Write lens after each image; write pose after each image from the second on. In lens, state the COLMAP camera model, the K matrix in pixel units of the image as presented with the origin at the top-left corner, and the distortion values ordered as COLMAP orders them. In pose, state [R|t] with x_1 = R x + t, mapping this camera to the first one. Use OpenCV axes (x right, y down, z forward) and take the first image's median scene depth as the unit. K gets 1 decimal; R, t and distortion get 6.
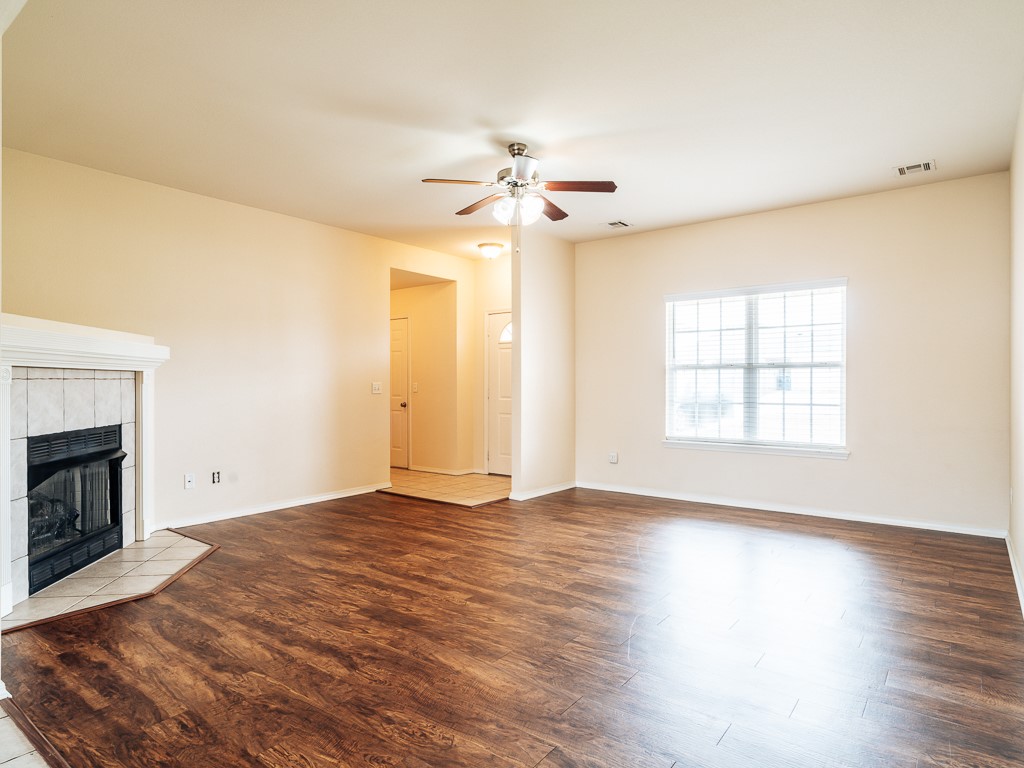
lens RADIAL K [[595.7, 0, 508.0], [0, 595.7, 384.1], [0, 0, 1]] dist [-0.001147, -0.001757]
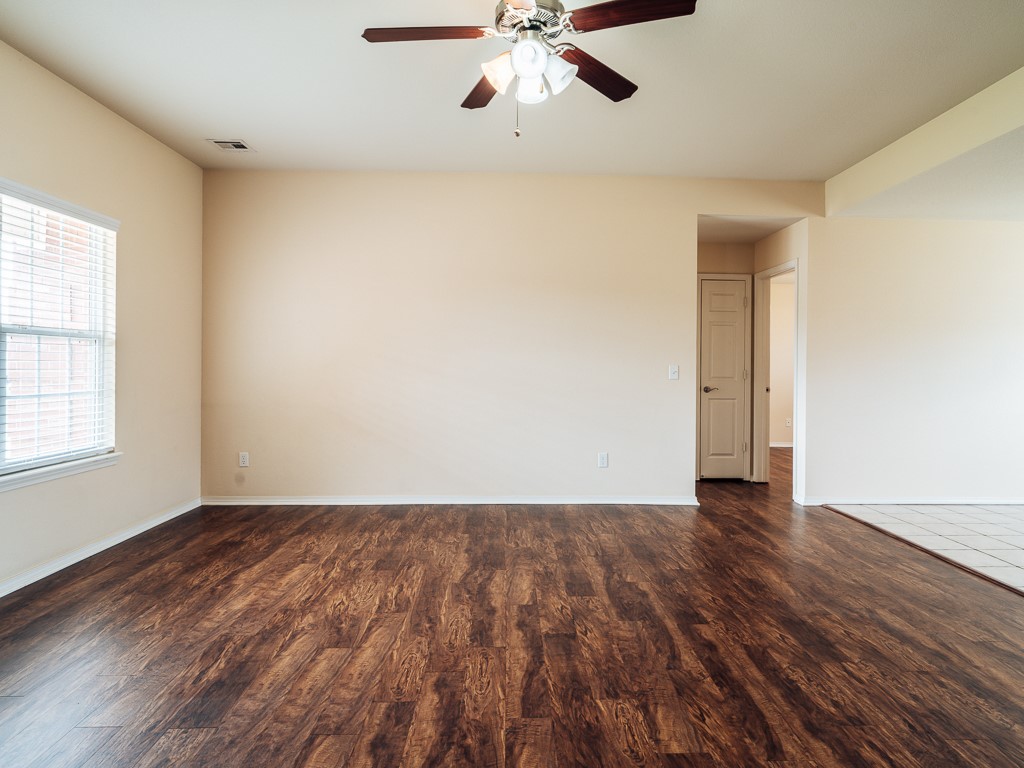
lens RADIAL K [[595.7, 0, 527.4], [0, 595.7, 383.1], [0, 0, 1]] dist [-0.001147, -0.001757]
pose [[-0.638736, -0.026932, 0.768954, -0.441178], [-0.008428, 0.999572, 0.028008, -0.001802], [-0.769380, 0.011409, -0.638690, 1.390461]]
